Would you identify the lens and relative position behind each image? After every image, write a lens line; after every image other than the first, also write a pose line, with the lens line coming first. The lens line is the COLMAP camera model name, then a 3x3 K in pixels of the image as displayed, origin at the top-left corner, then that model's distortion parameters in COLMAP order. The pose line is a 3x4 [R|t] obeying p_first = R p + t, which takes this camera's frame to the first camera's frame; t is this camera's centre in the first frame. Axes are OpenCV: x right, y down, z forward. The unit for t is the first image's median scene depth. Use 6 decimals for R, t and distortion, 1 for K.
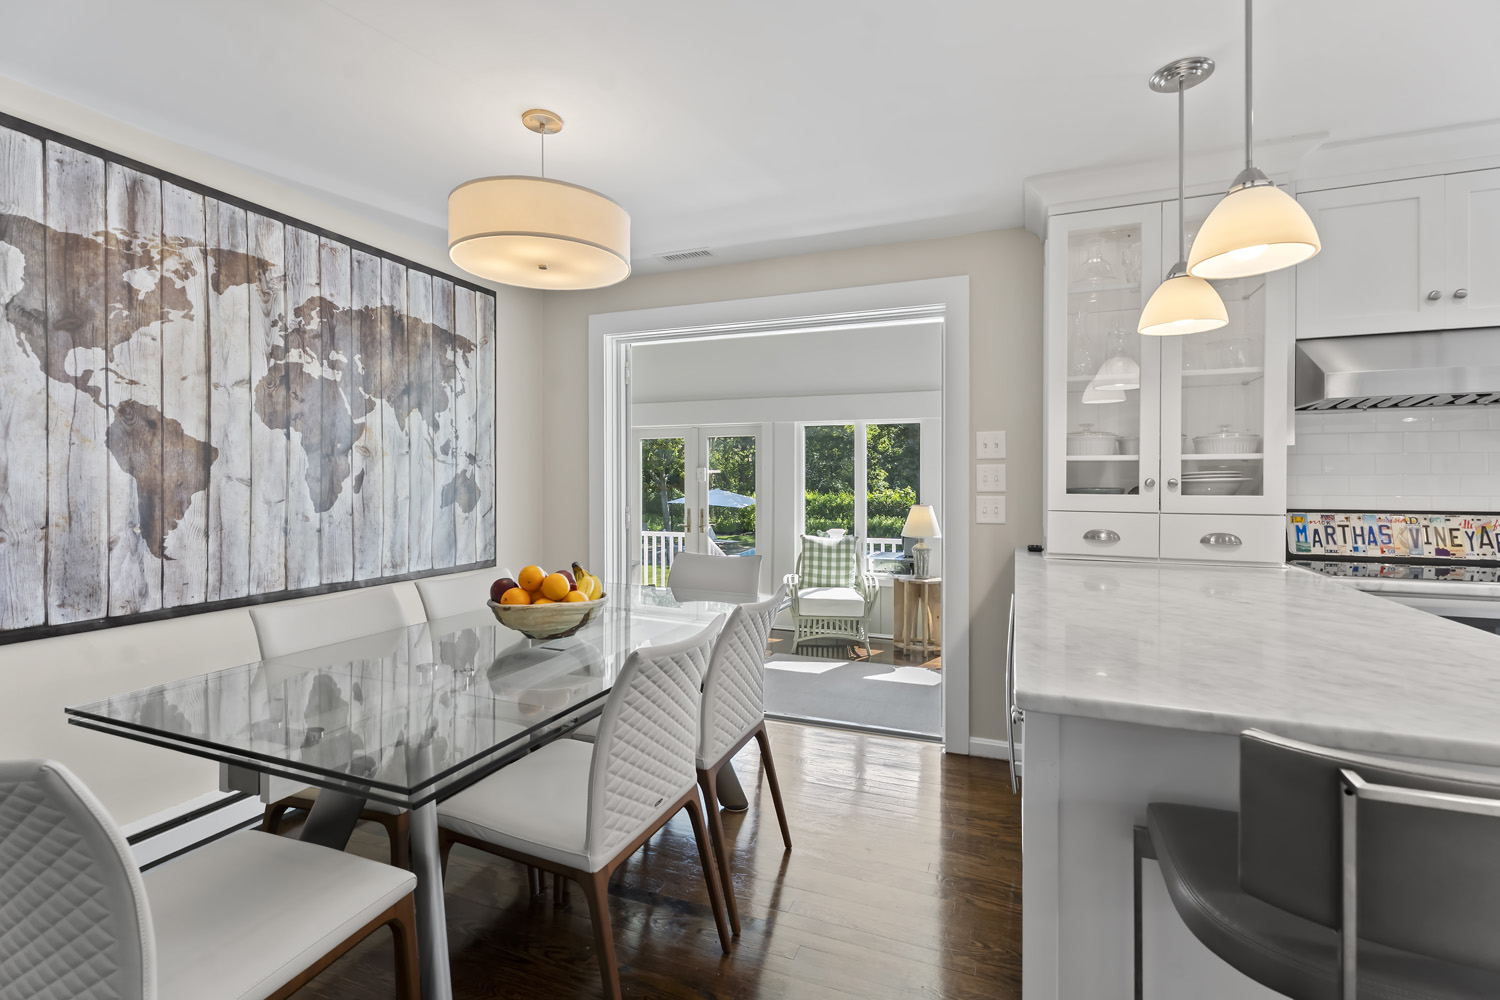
lens RADIAL K [[674.3, 0, 750.3], [0, 674.3, 487.1], [0, 0, 1]] dist [-0.000489, -0.000948]
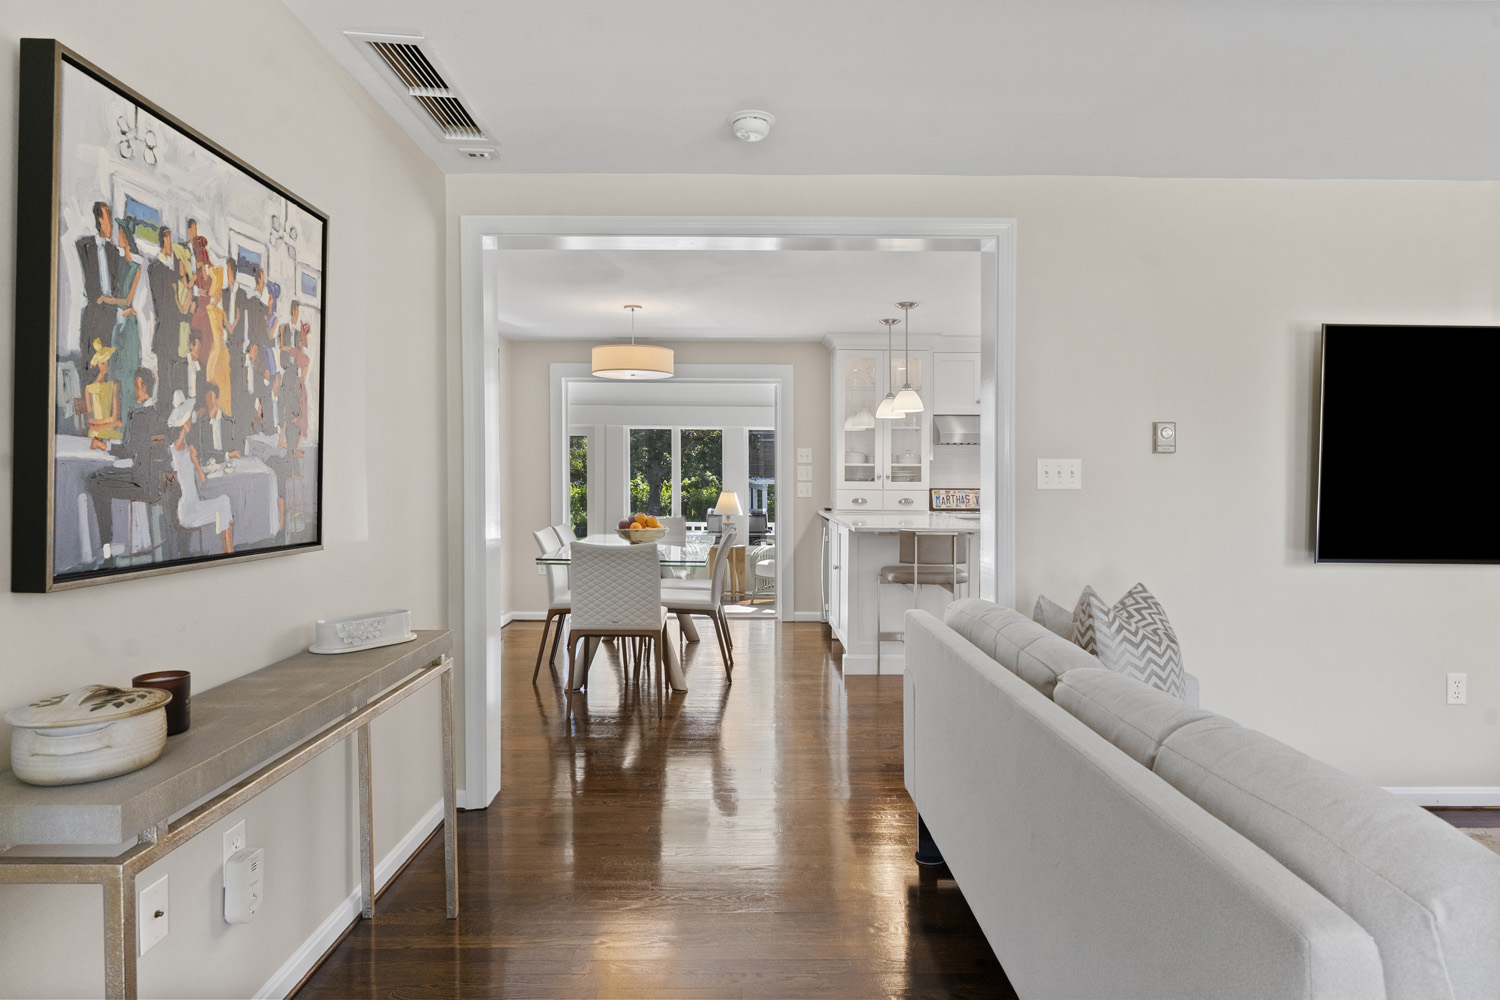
lens RADIAL K [[809.7, 0, 750.0], [0, 809.7, 500.0], [0, 0, 1]] dist [-0.000760, -0.000027]
pose [[0.925963, -0.009666, 0.377491, -0.778169], [-0.000151, 0.999663, 0.025966, 0.002491], [-0.377615, -0.024101, 0.925649, -1.261341]]
